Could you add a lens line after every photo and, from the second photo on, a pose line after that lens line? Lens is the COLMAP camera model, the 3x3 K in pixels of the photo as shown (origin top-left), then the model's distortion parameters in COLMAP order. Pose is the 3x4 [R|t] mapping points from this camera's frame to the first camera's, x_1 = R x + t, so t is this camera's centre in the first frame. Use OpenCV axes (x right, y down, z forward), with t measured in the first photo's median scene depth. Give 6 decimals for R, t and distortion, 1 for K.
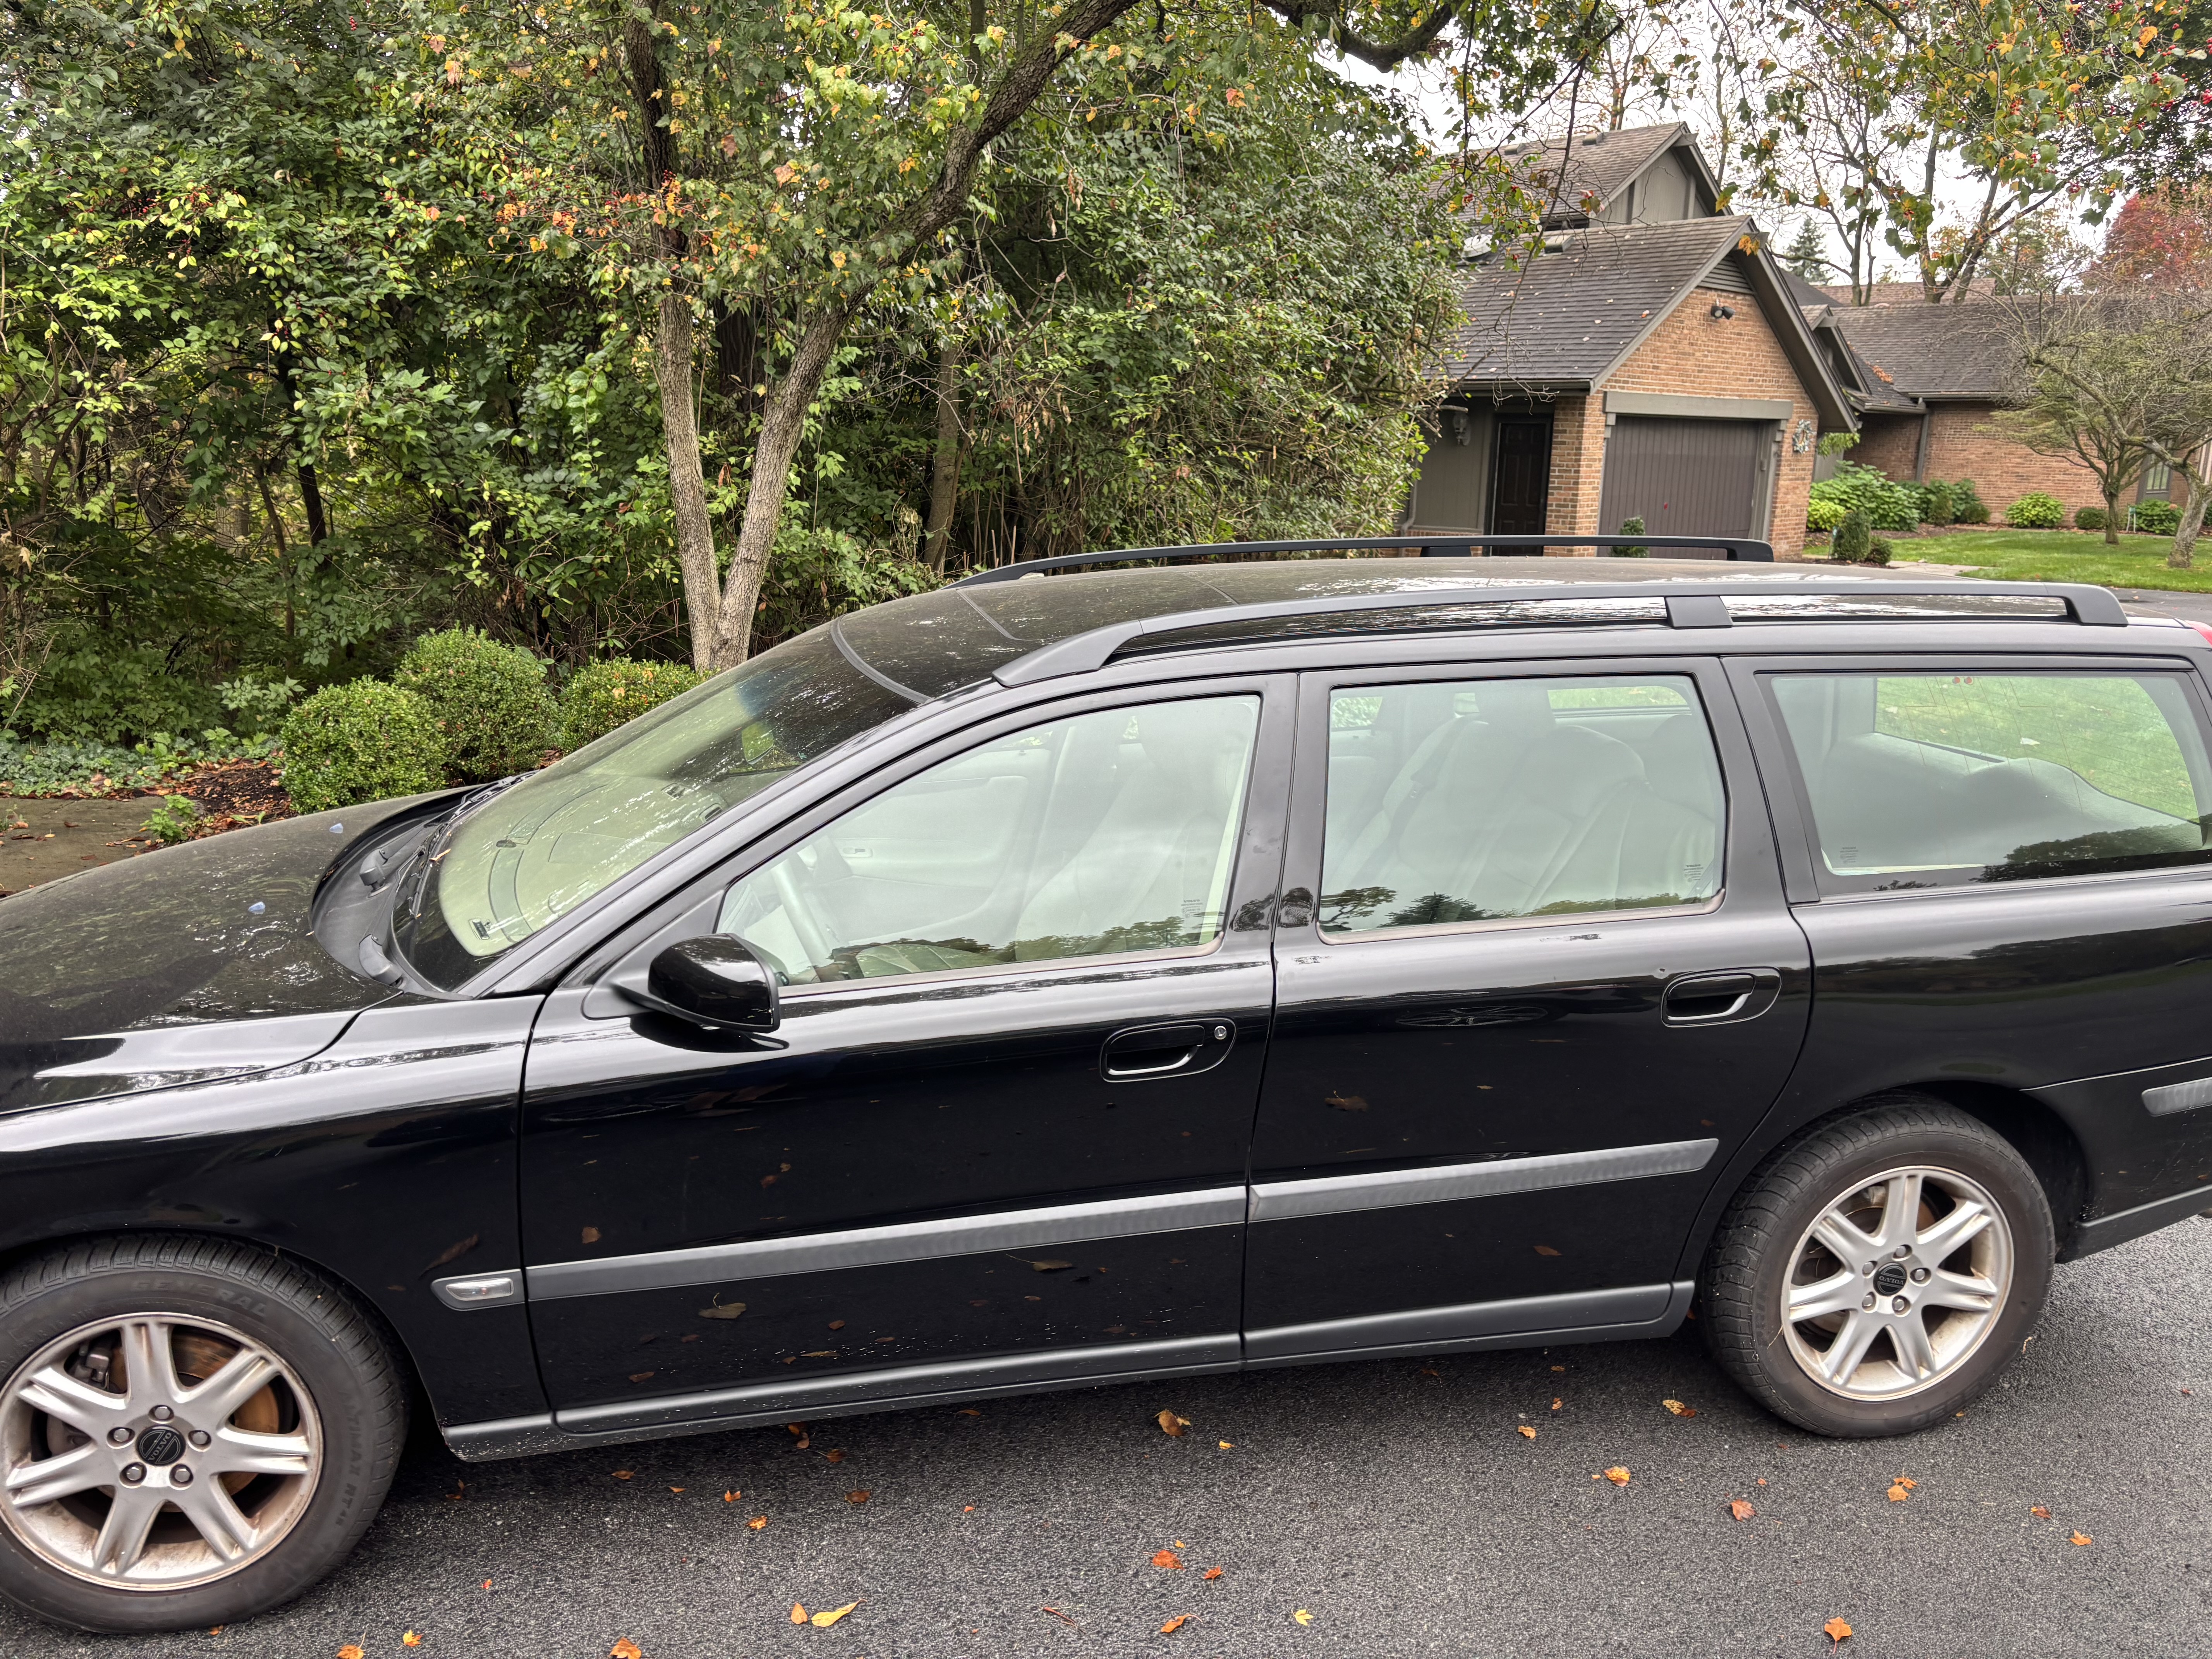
lens RADIAL K [[1694.6, 0, 1067.0], [0, 1694.6, 809.0], [0, 0, 1]] dist [0.028981, -0.044794]
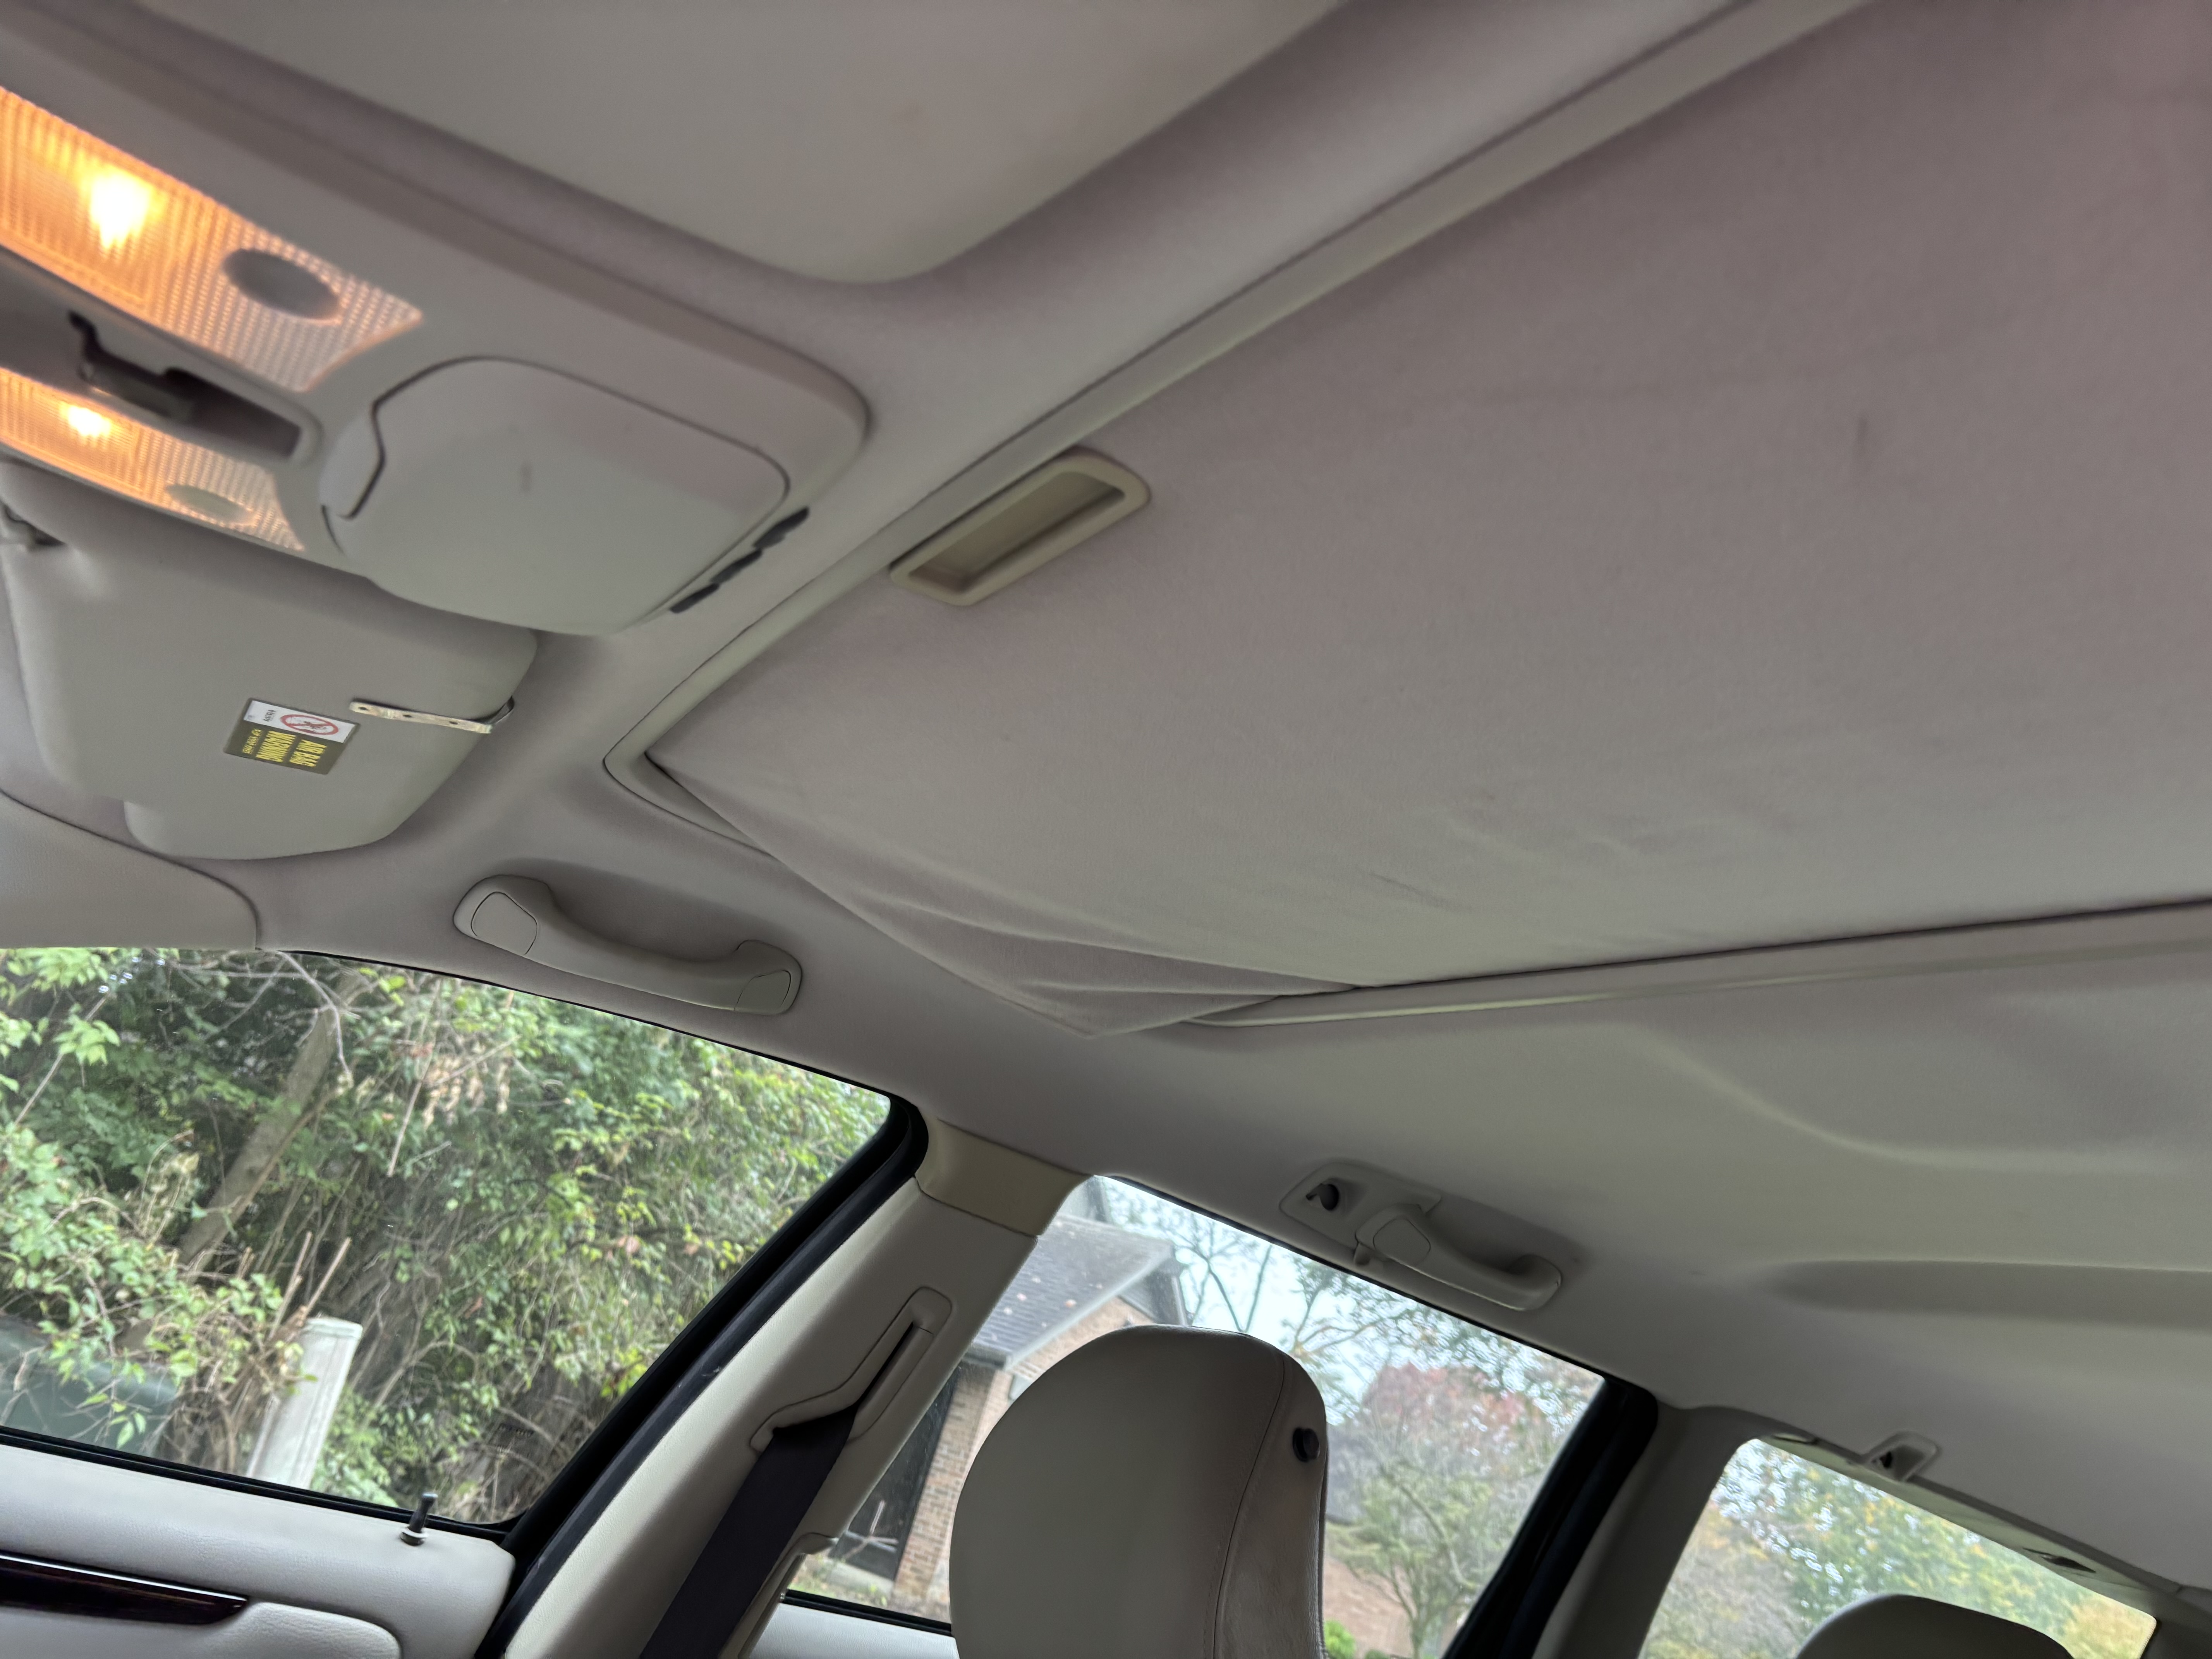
lens RADIAL K [[1716.7, 0, 1106.0], [0, 1716.7, 829.5], [0, 0, 1]] dist [0.066507, -0.077925]
pose [[0.884232, 0.376034, 0.277007, -0.006961], [-0.183129, 0.824750, -0.535024, 0.000192], [-0.429648, 0.422358, 0.798133, 0.116487]]
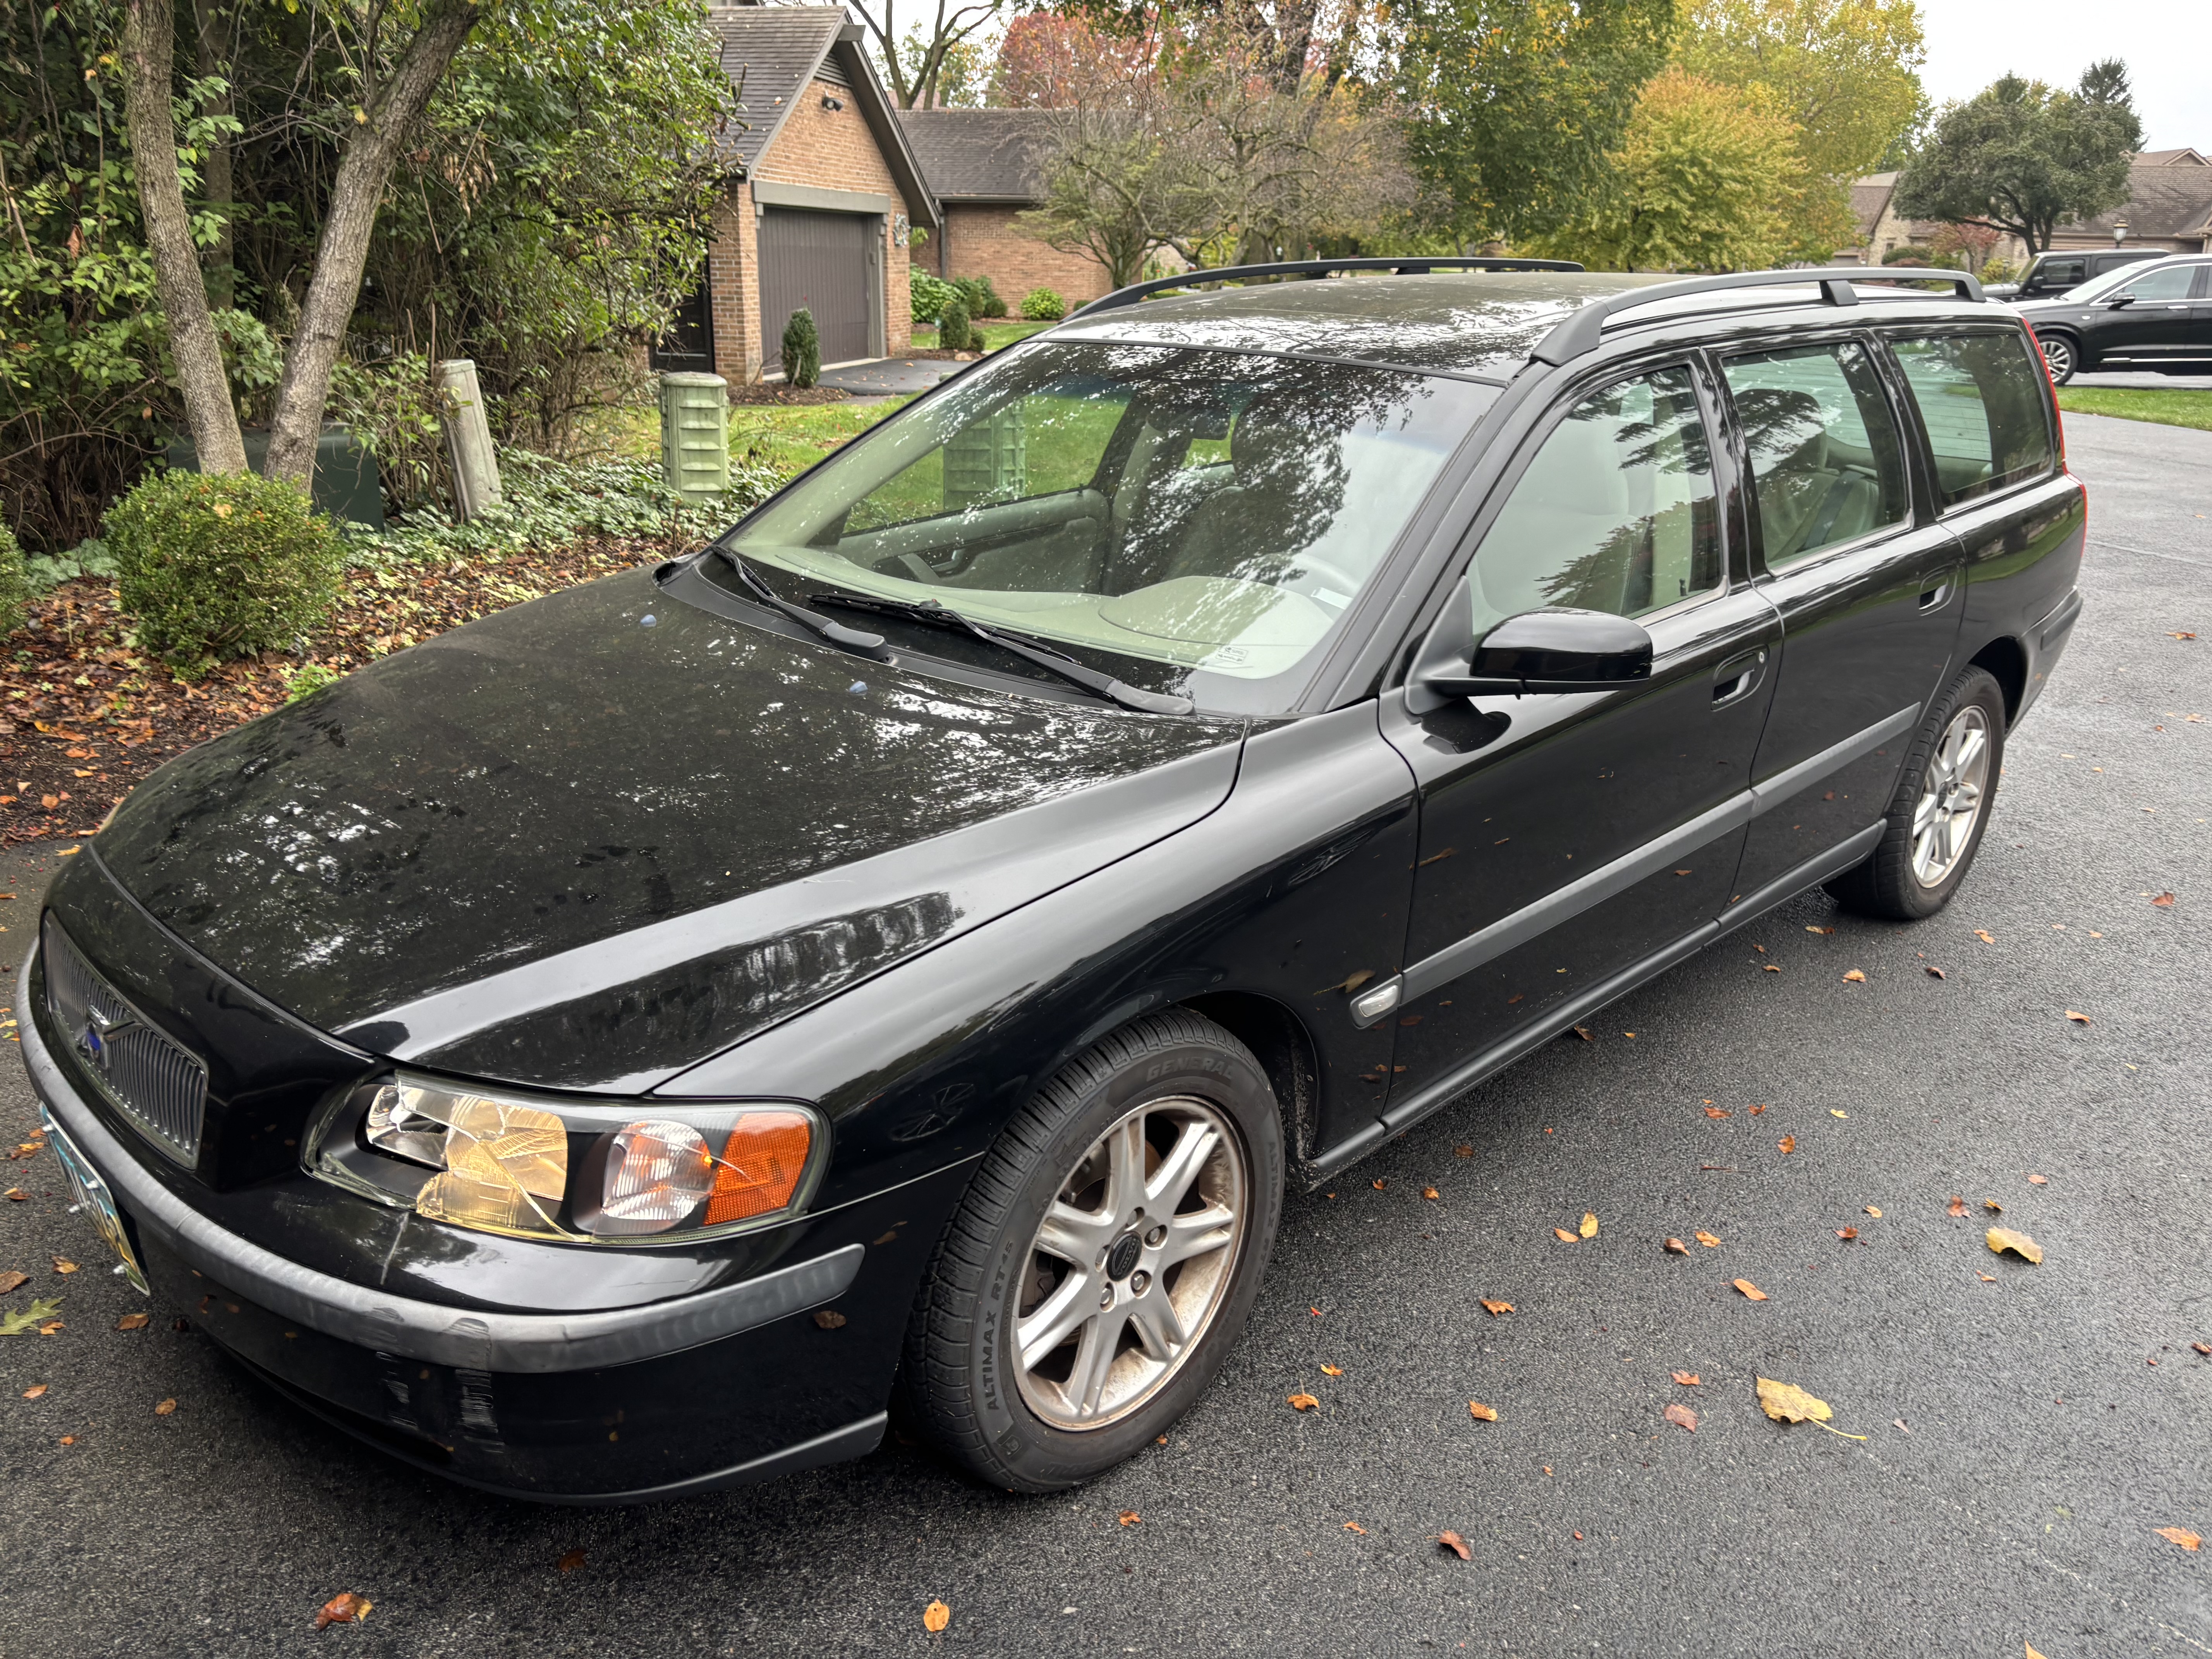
lens RADIAL K [[1675.0, 0, 1122.0], [0, 1675.0, 825.8], [0, 0, 1]] dist [0.028957, -0.043013]
pose [[0.828541, -0.182851, 0.529231, -0.097835], [0.118521, 0.981031, 0.153398, 0.001705], [-0.547242, -0.064372, 0.834496, 0.028444]]
